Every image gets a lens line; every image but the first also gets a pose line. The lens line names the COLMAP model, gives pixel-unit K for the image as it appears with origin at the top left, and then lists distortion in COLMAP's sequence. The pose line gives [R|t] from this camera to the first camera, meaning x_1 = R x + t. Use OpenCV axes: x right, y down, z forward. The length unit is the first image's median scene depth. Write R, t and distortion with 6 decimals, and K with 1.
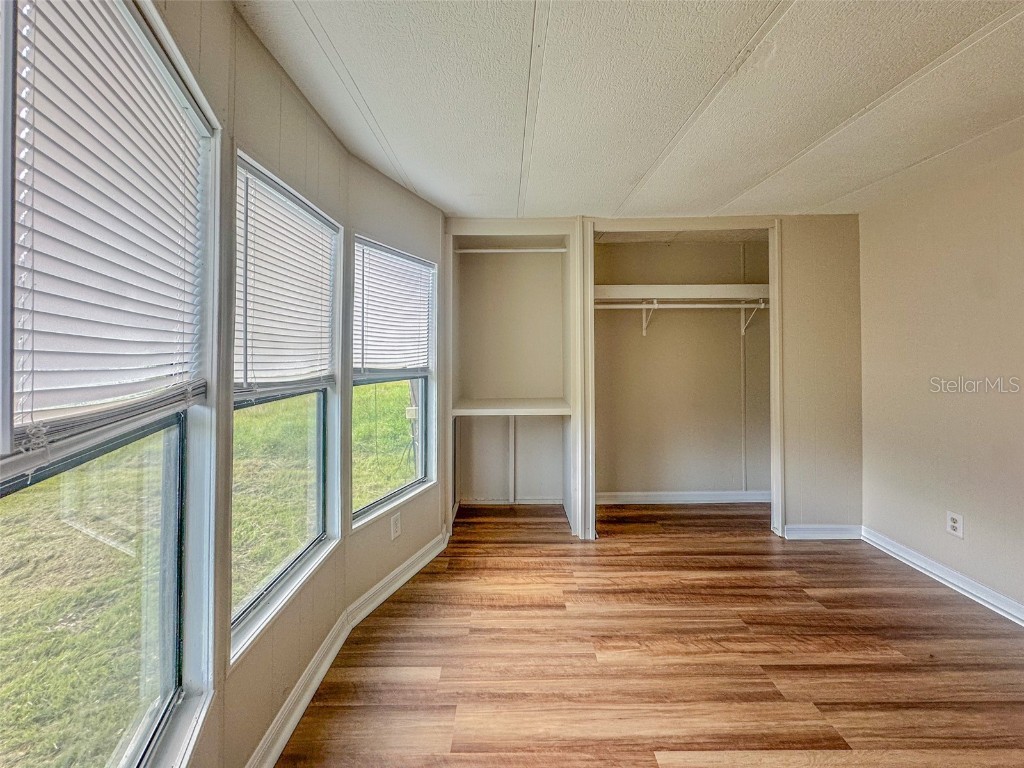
lens RADIAL K [[425.1, 0, 509.1], [0, 425.1, 347.8], [0, 0, 1]] dist [-0.002573, -0.000126]
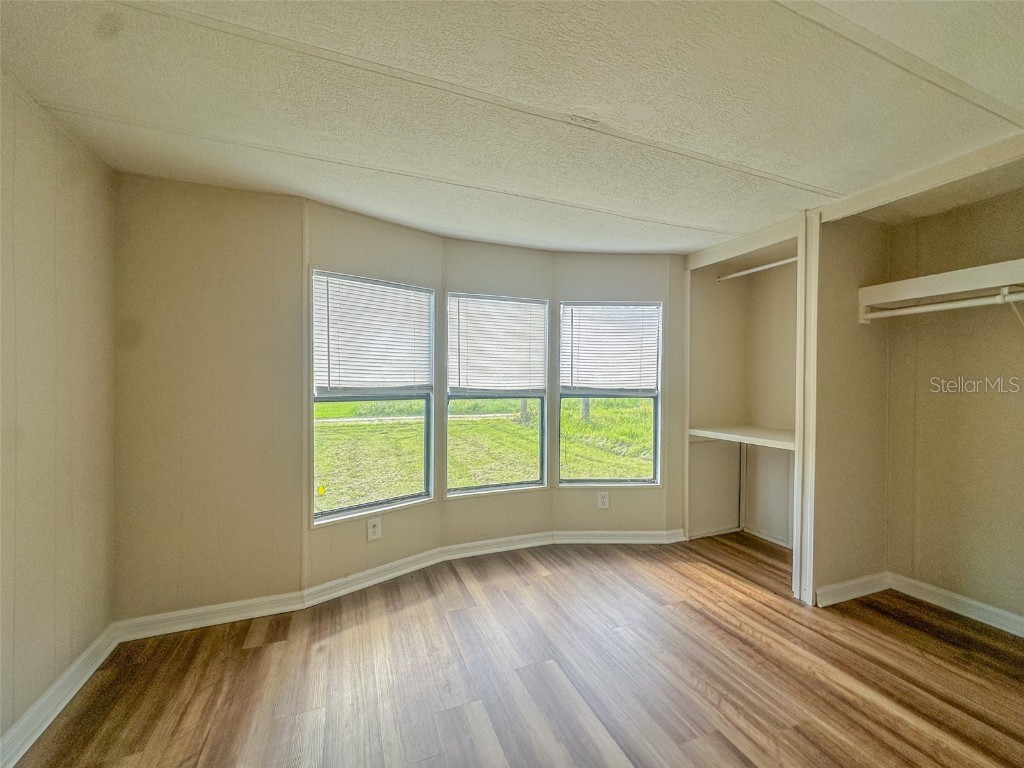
lens RADIAL K [[418.9, 0, 515.4], [0, 418.9, 390.4], [0, 0, 1]] dist [-0.000124, 0.000302]
pose [[0.375835, 0.027400, -0.926281, 0.821981], [0.001651, 0.999541, 0.030237, 0.013352], [0.926685, -0.012894, 0.375618, 0.199889]]
